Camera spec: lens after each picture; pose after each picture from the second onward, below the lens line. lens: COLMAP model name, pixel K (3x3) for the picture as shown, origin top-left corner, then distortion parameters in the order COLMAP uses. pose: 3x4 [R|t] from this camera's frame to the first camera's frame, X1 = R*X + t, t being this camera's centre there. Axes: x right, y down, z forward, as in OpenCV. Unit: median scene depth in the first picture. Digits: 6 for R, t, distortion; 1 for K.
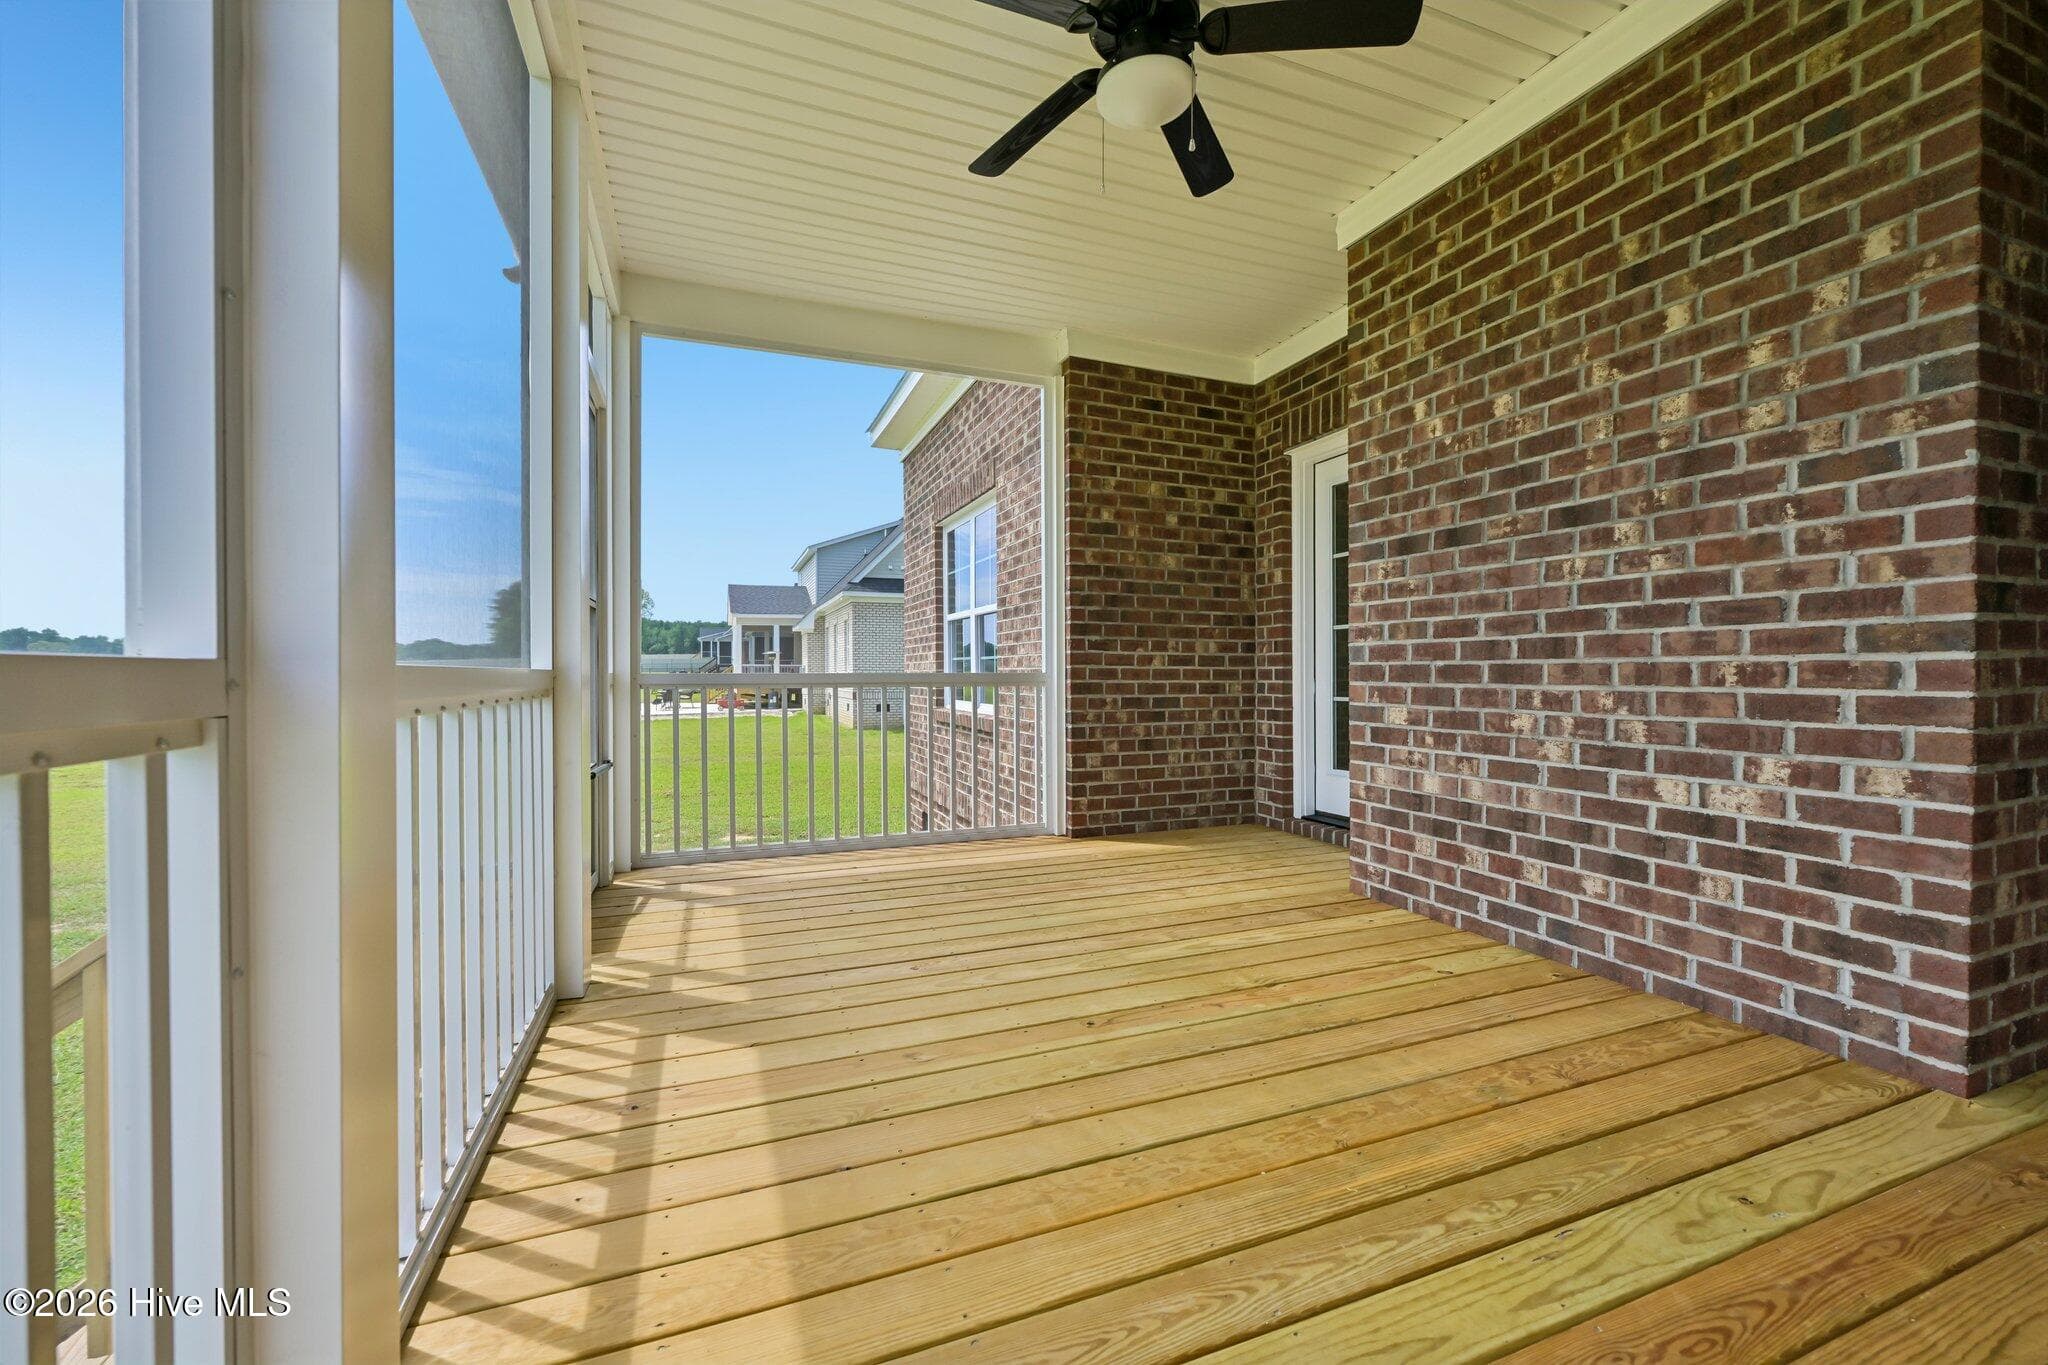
lens RADIAL K [[814.8, 0, 1024.0], [0, 814.8, 682.5], [0, 0, 1]] dist [-0.000012, -0.000042]
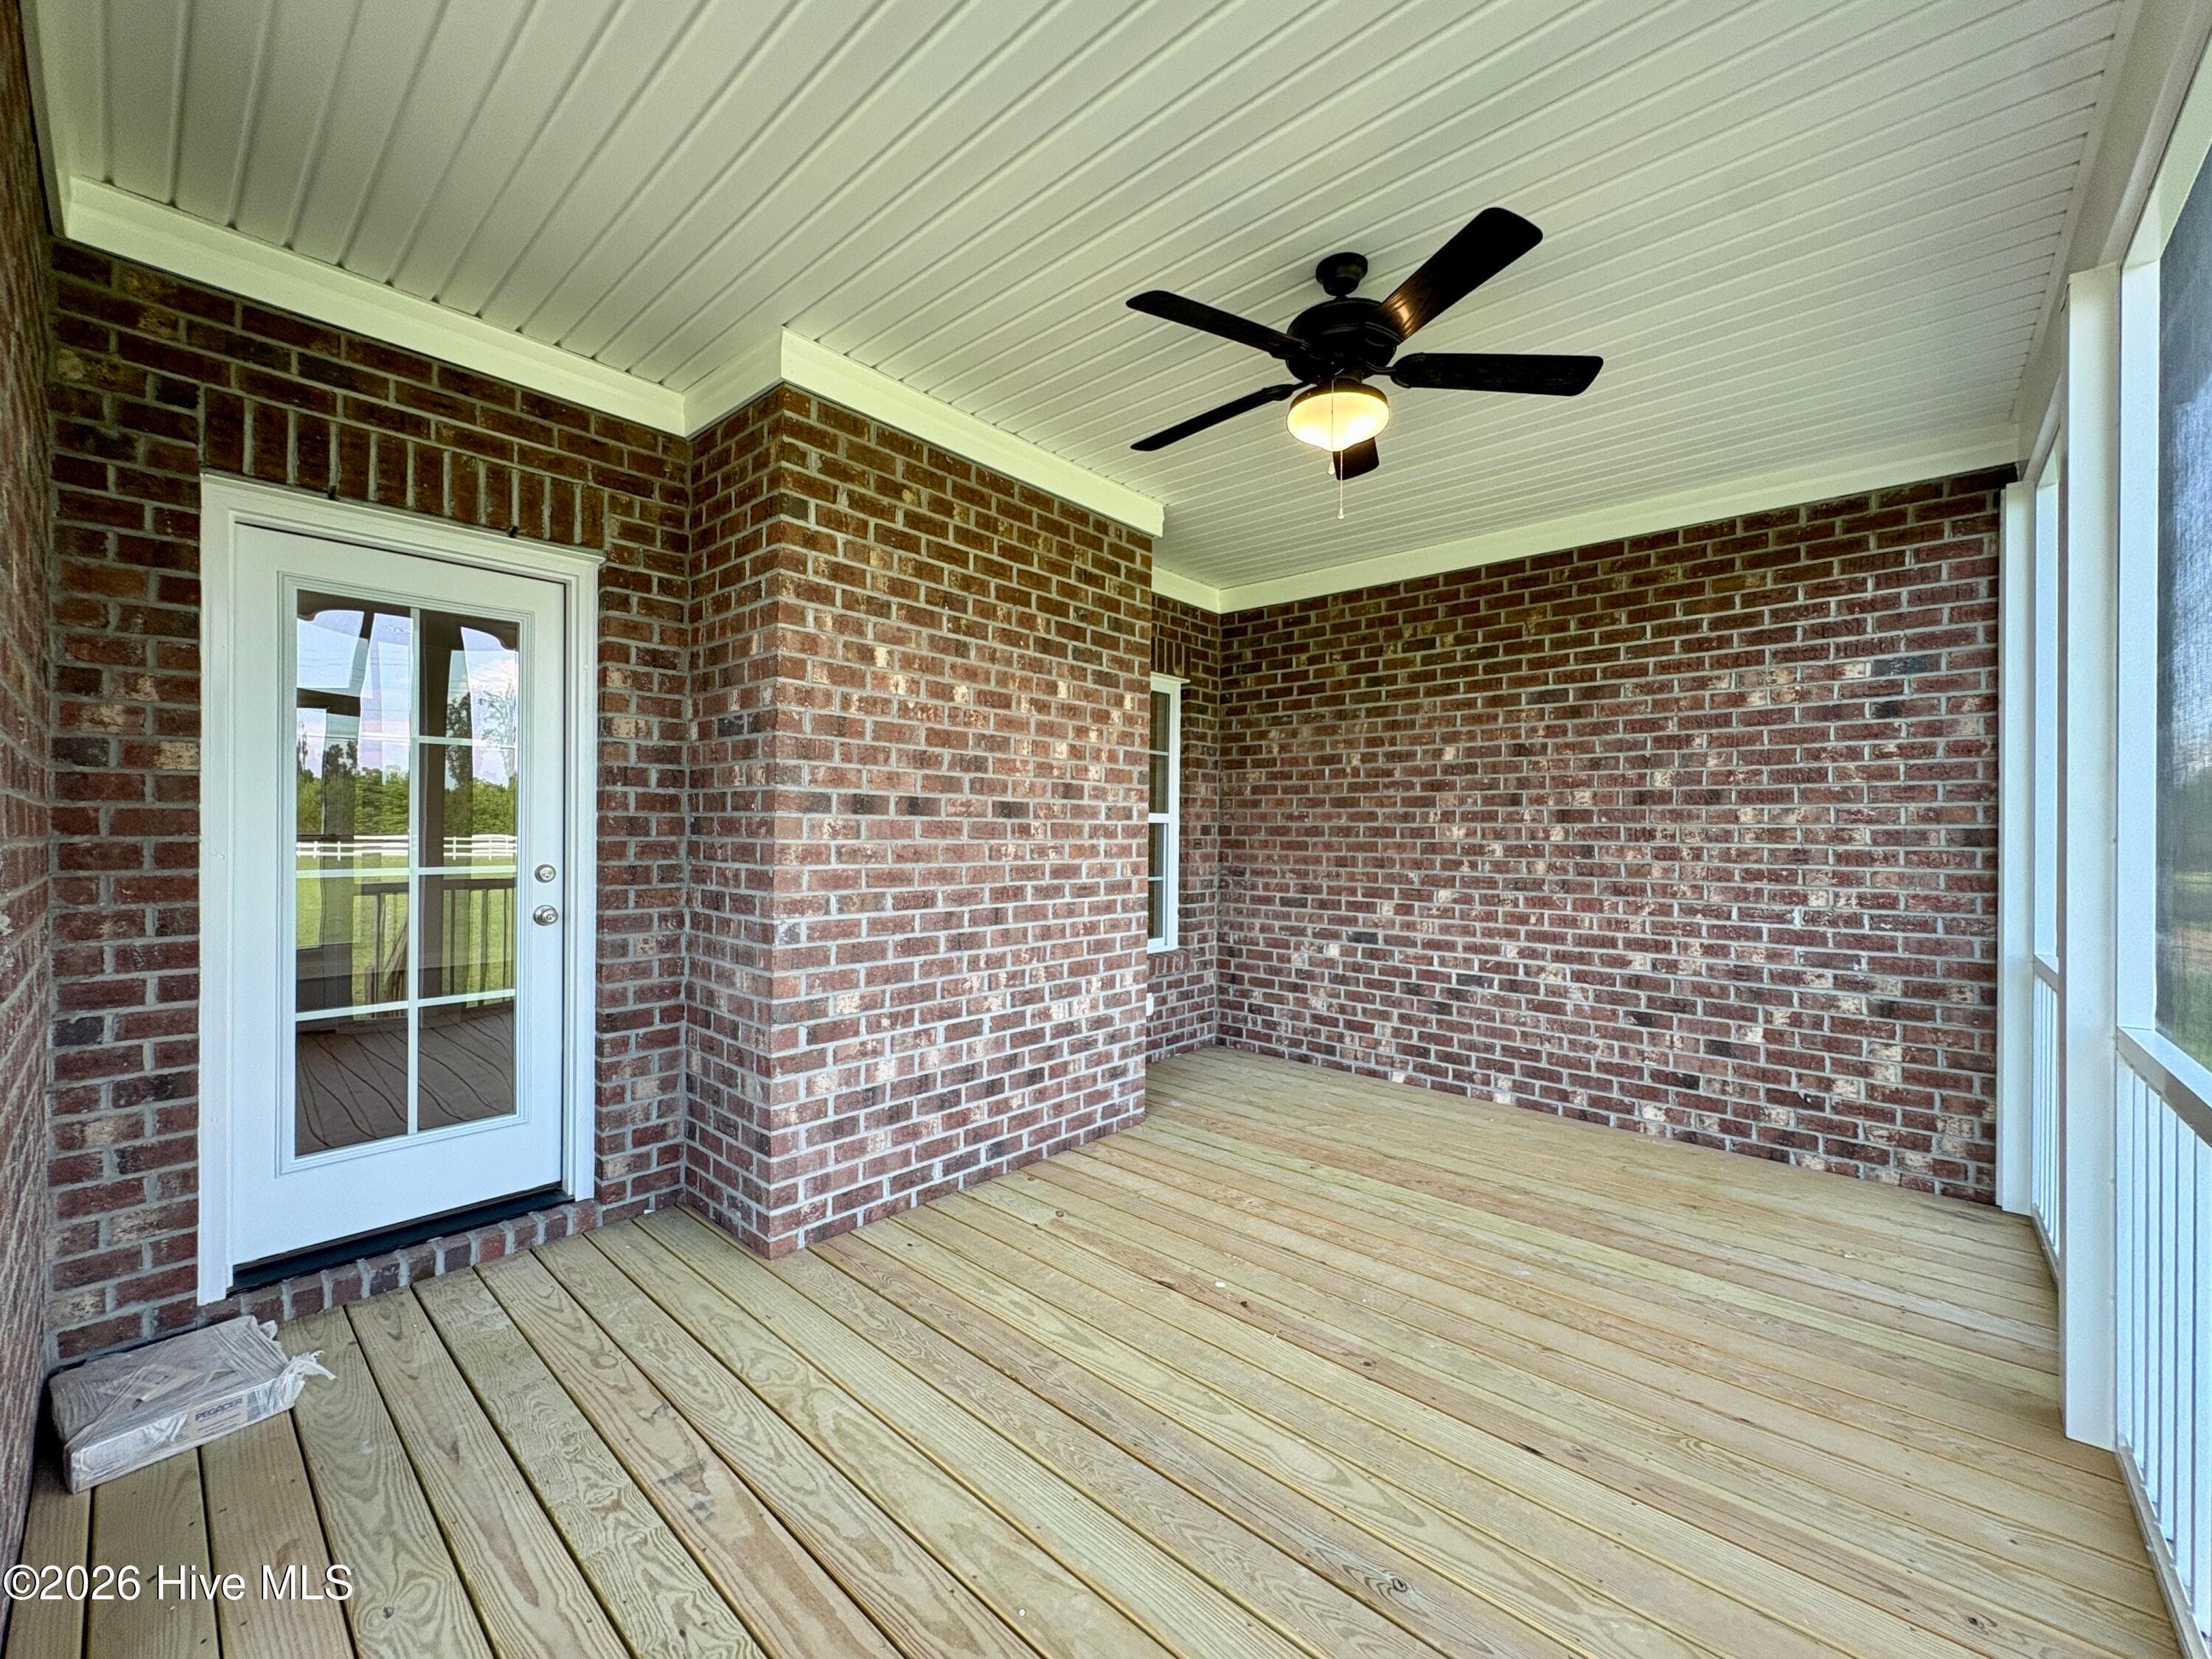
lens RADIAL K [[878.8, 0, 1105.5], [0, 878.8, 831.3], [0, 0, 1]] dist [0.000843, 0.000405]
pose [[-0.444103, -0.002639, 0.895972, -0.516848], [-0.000150, 0.999996, 0.002871, -0.153780], [-0.895976, 0.001141, -0.444102, 1.280796]]
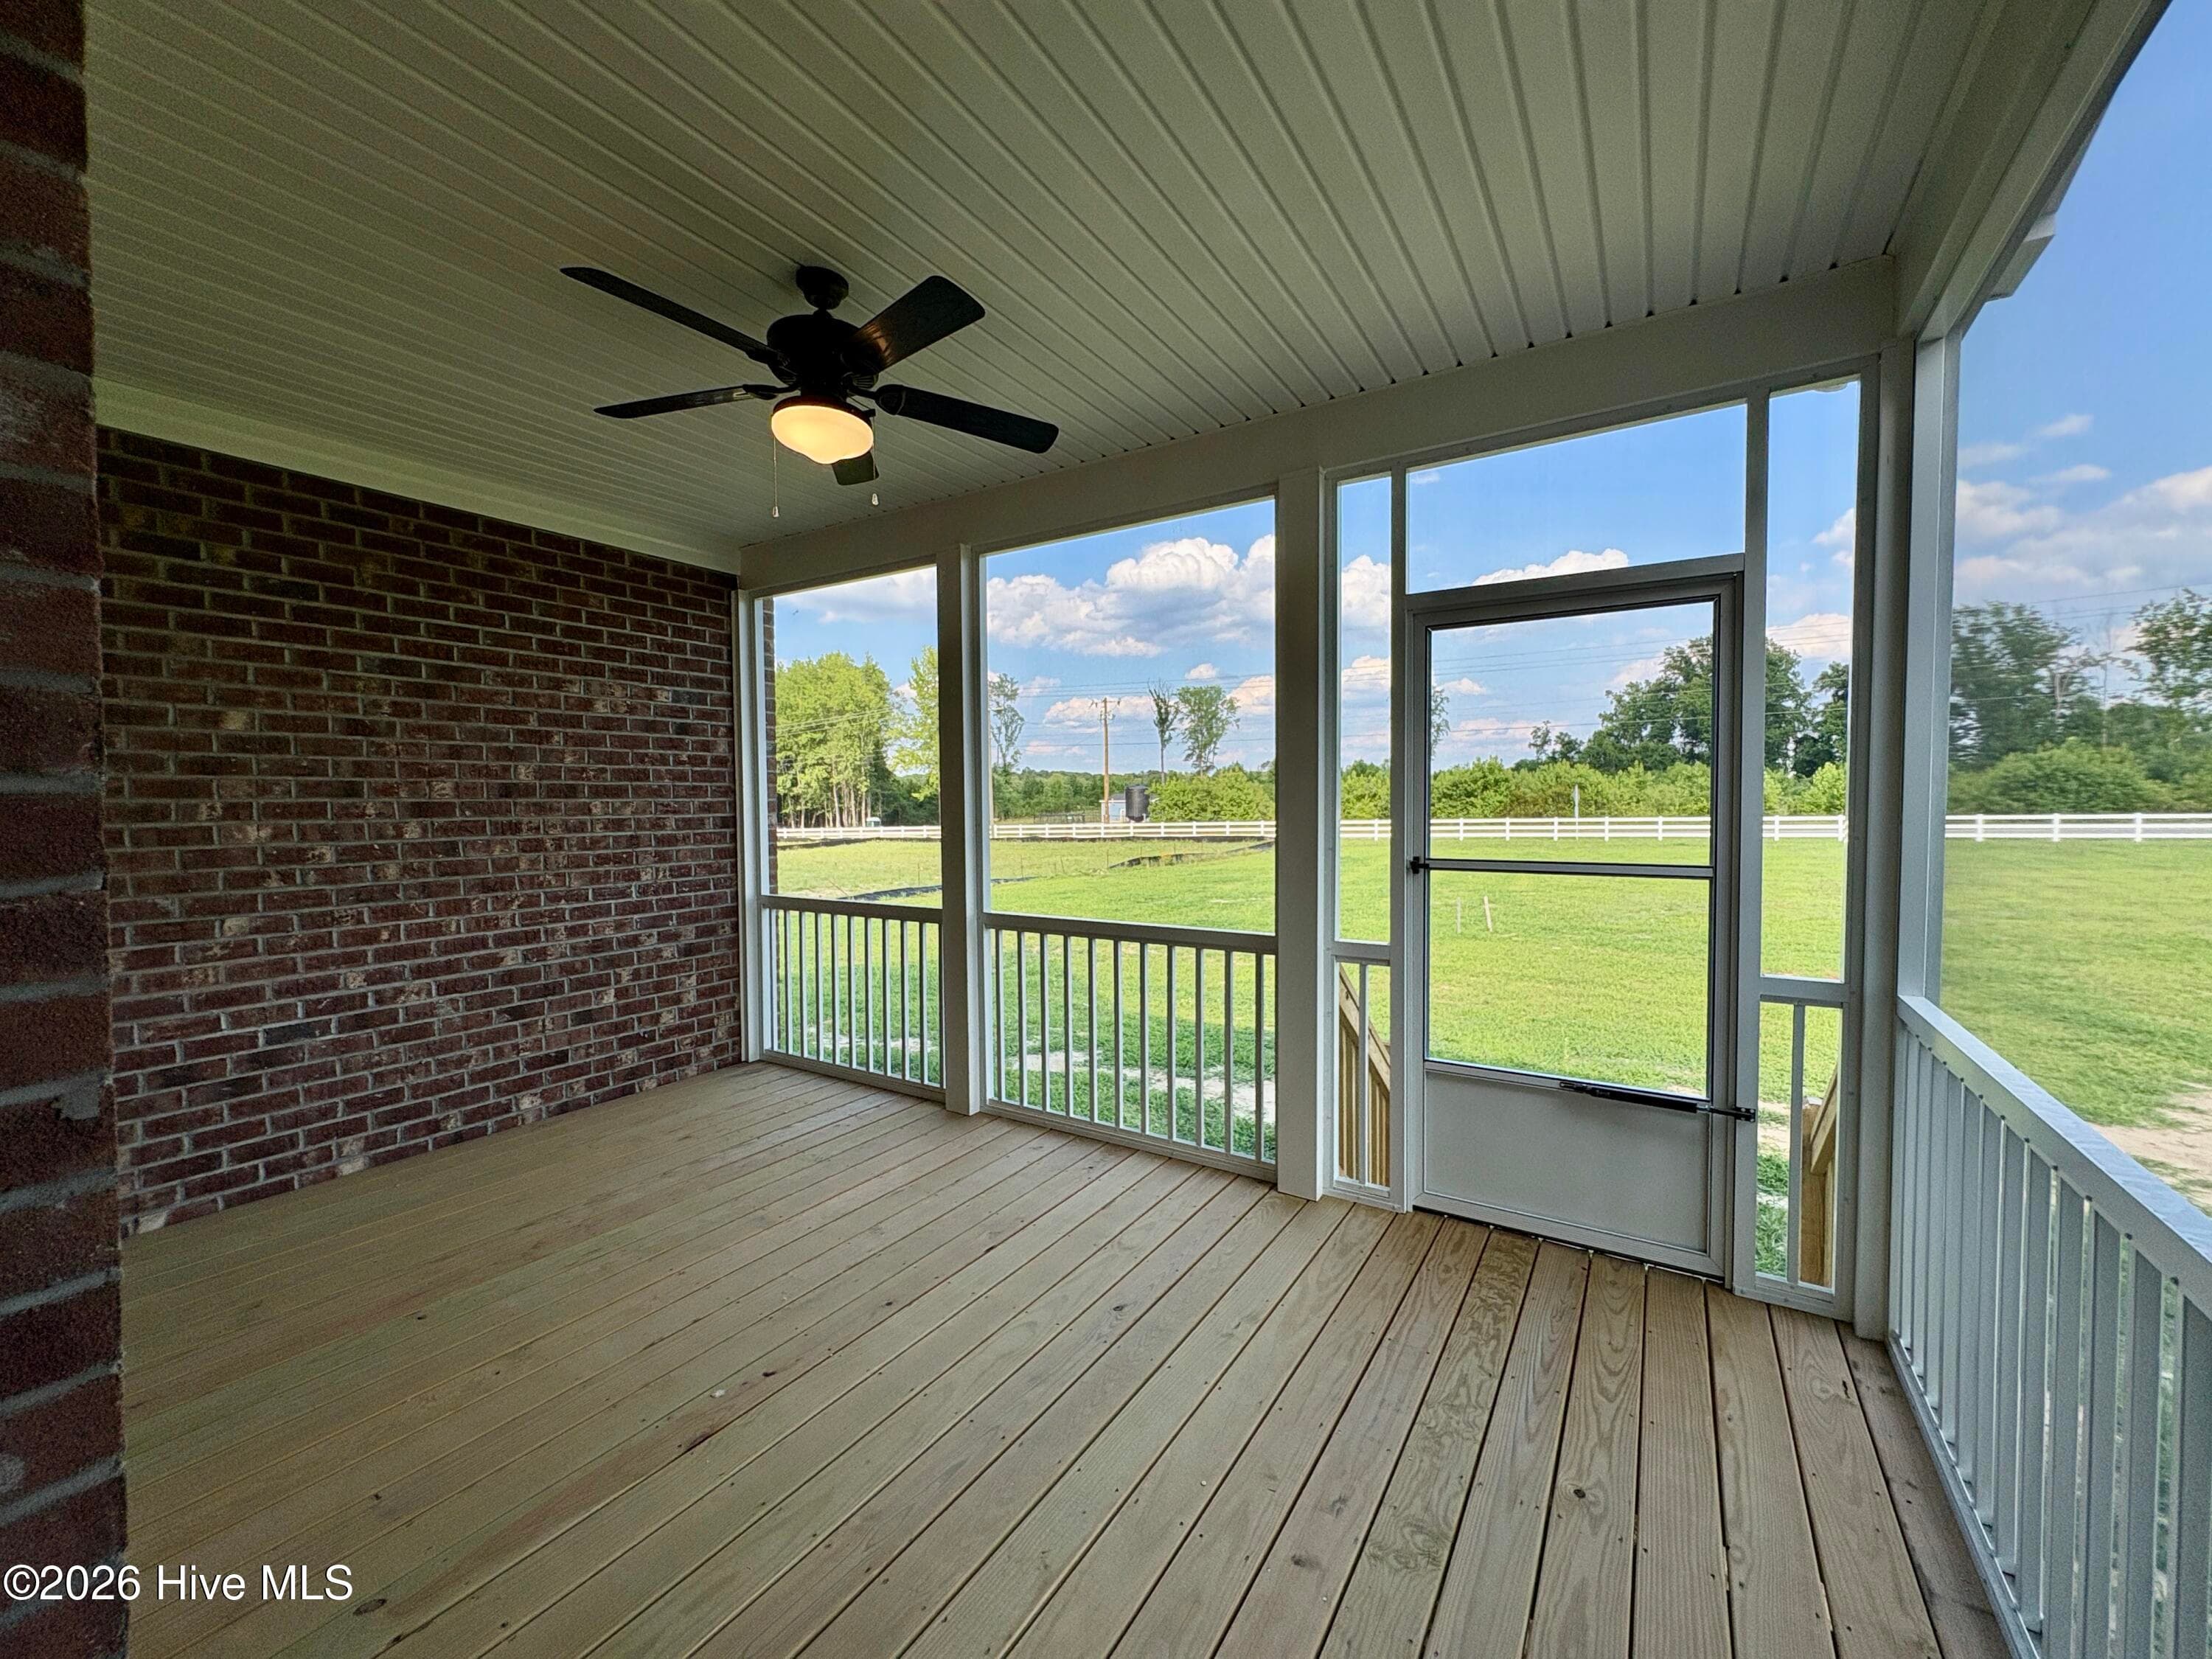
lens RADIAL K [[880.3, 0, 1106.0], [0, 880.3, 829.5], [0, 0, 1]] dist [0.000461, -0.000187]
pose [[-0.810462, 0.026472, -0.585193, 0.383332], [0.002881, 0.999146, 0.041209, -0.195224], [0.585785, 0.031712, -0.809846, 1.554590]]
